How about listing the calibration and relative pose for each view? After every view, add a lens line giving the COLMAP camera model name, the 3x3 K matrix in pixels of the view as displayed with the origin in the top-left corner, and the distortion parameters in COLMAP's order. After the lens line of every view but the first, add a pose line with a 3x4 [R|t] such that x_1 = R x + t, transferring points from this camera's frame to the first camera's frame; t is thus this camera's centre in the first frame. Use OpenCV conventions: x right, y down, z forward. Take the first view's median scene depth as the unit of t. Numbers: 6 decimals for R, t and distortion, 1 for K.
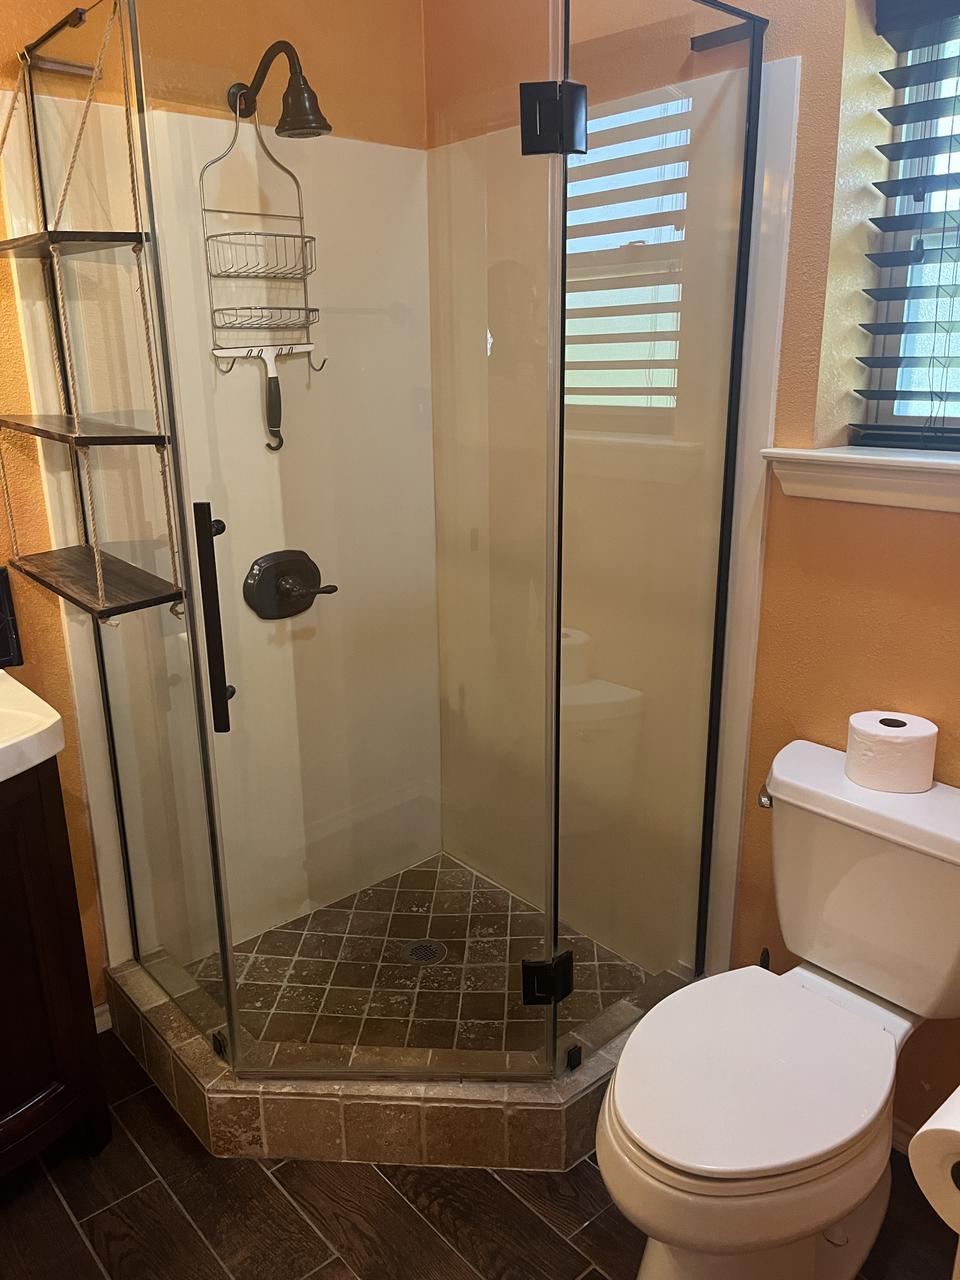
lens RADIAL K [[960.5, 0, 480.0], [0, 960.5, 640.0], [0, 0, 1]] dist [0.033666, 0.004300]
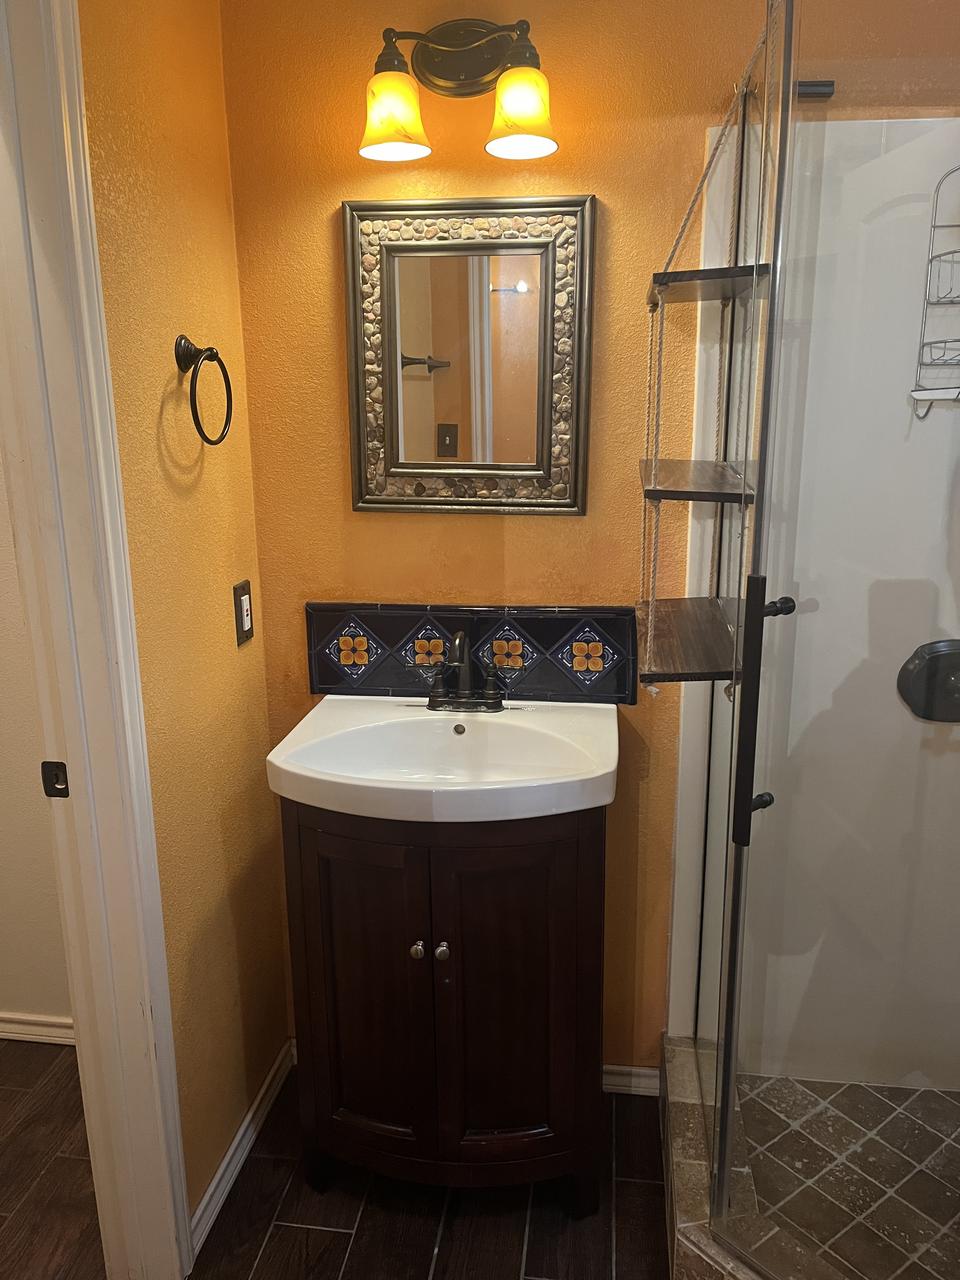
lens RADIAL K [[982.9, 0, 480.0], [0, 982.9, 640.0], [0, 0, 1]] dist [0.082709, -0.104171]
pose [[0.673854, 0.188485, -0.714418, 0.126721], [-0.213724, 0.975303, 0.055725, -0.059687], [0.707278, 0.115137, 0.697496, 0.162379]]
